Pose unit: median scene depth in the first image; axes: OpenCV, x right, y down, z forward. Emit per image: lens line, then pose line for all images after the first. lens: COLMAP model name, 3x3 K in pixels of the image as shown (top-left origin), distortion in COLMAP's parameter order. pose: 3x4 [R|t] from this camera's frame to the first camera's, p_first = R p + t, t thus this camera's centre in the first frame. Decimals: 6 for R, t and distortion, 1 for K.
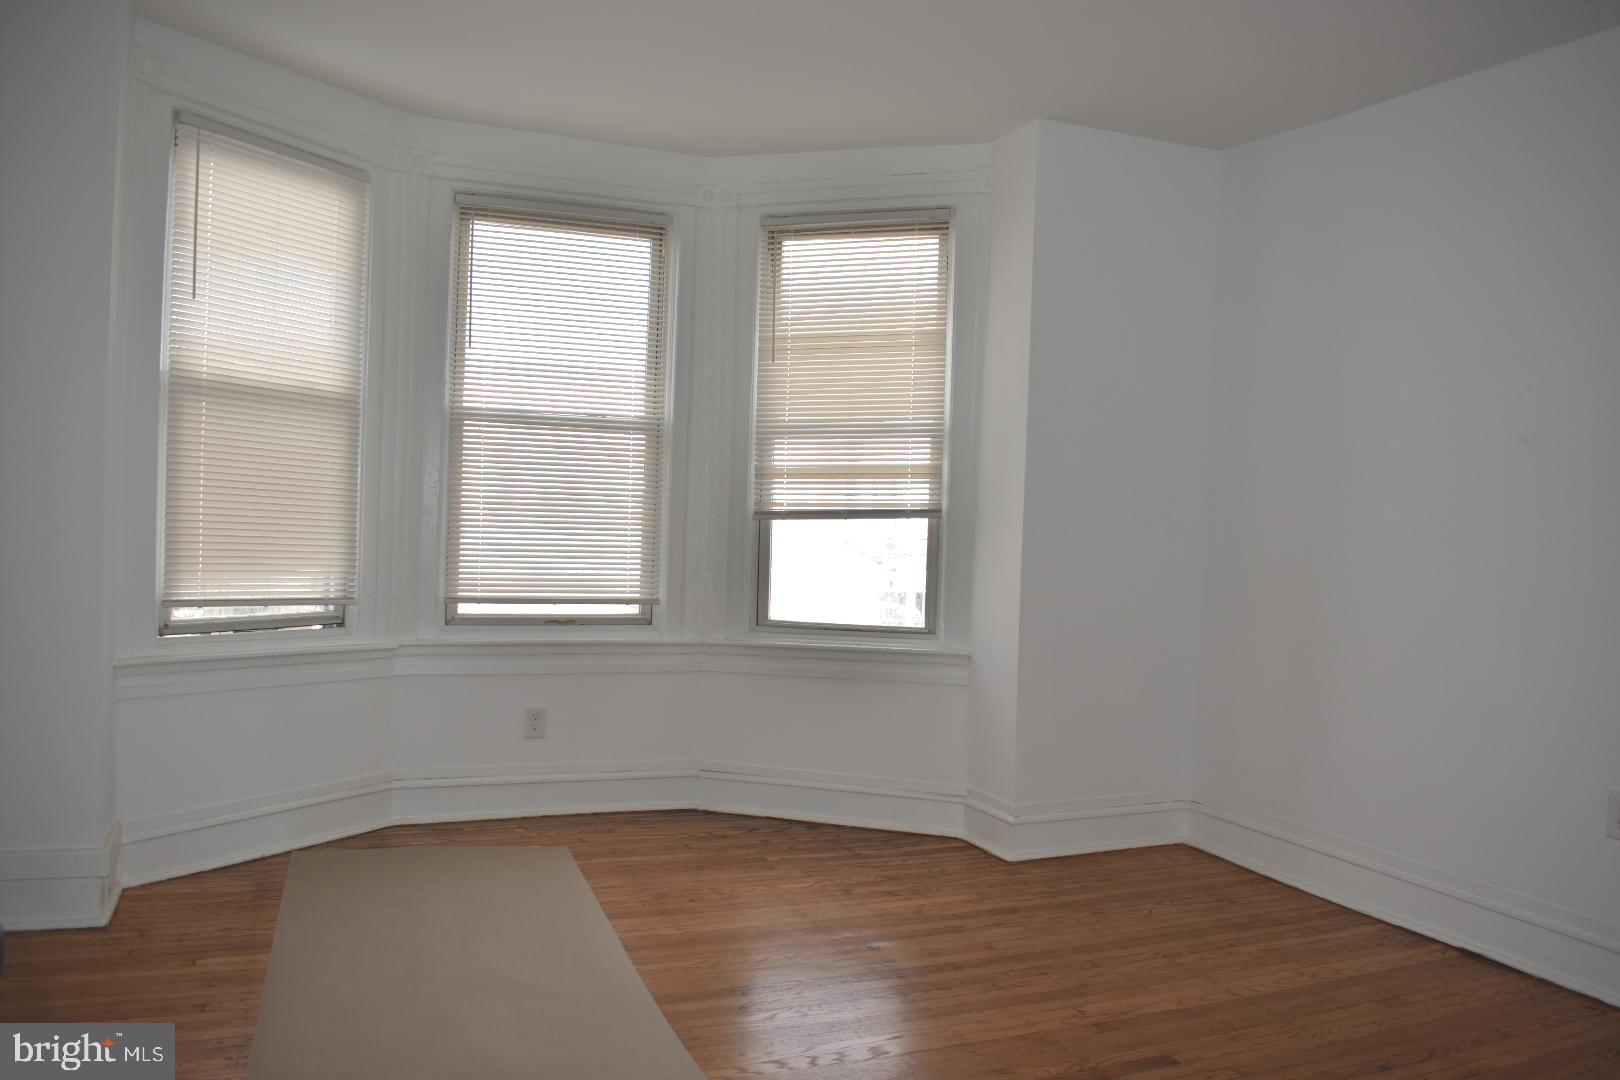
lens RADIAL K [[1257.0, 0, 810.0], [0, 1257.0, 540.0], [0, 0, 1]] dist [-0.091043, 0.008979]
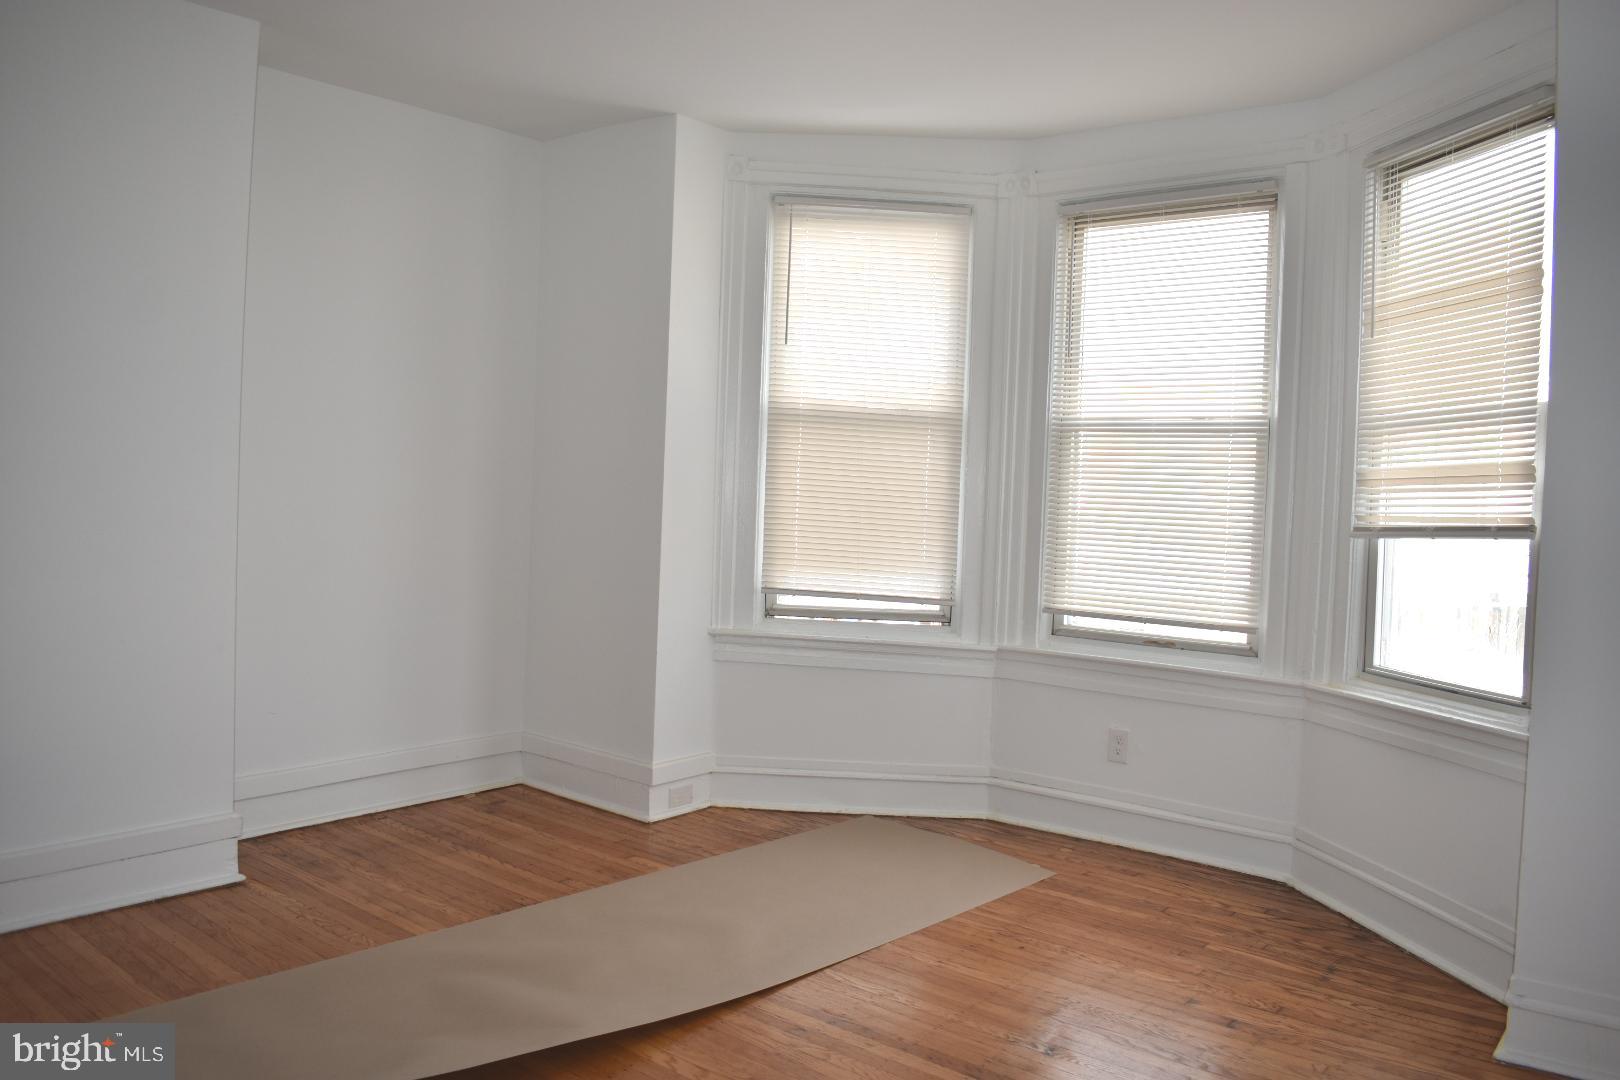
lens RADIAL K [[1257.0, 0, 810.0], [0, 1257.0, 540.0], [0, 0, 1]] dist [-0.091043, 0.008979]
pose [[0.476932, 0.021058, -0.878688, 0.512283], [-0.038585, 0.999251, 0.003004, -0.004107], [0.878093, 0.032472, 0.477388, 0.348106]]
